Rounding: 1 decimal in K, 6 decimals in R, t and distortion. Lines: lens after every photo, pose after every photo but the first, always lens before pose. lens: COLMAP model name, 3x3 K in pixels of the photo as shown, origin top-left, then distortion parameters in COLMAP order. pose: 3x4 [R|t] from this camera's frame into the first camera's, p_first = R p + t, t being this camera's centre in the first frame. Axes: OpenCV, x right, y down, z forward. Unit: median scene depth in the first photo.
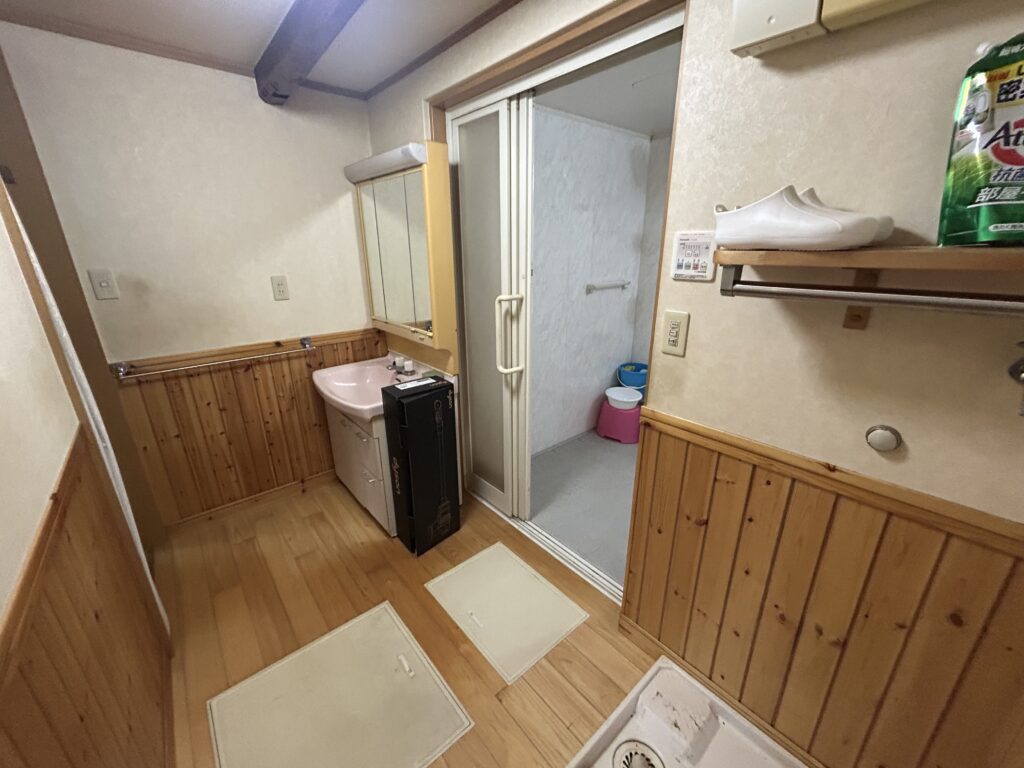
lens RADIAL K [[411.4, 0, 510.3], [0, 411.4, 383.7], [0, 0, 1]] dist [-0.000528, -0.000214]
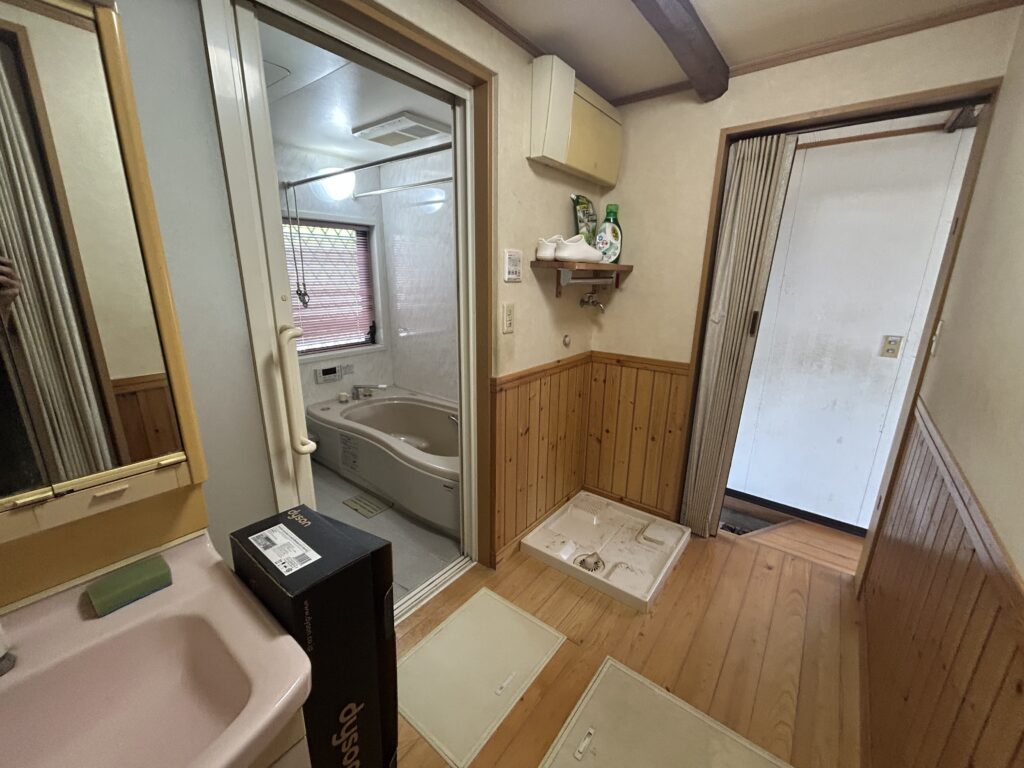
lens RADIAL K [[411.4, 0, 510.3], [0, 411.4, 383.7], [0, 0, 1]] dist [-0.000528, -0.000214]
pose [[-0.195195, -0.250173, 0.948321, -1.001083], [0.306824, 0.902809, 0.301321, -0.333641], [-0.931535, 0.349784, -0.099465, 1.157386]]
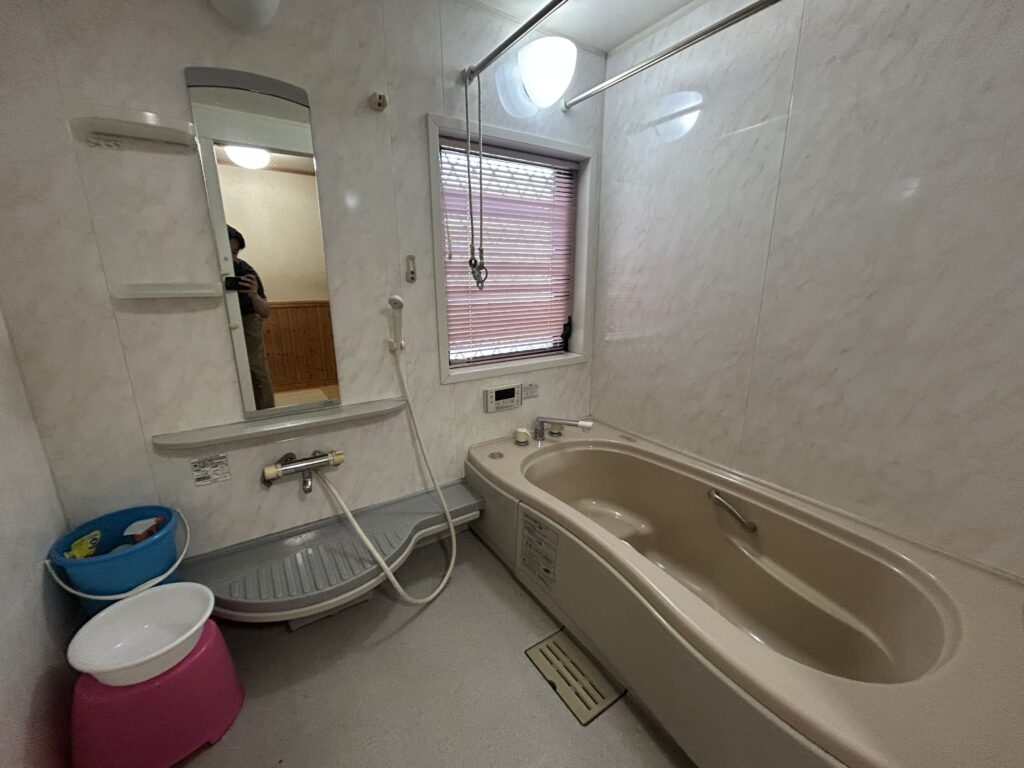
lens RADIAL K [[411.4, 0, 510.3], [0, 411.4, 383.7], [0, 0, 1]] dist [-0.000528, -0.000214]
pose [[0.127469, -0.239201, 0.962567, 0.078446], [0.324307, 0.927191, 0.187463, -0.309341], [-0.937324, 0.288272, 0.195762, 1.558715]]
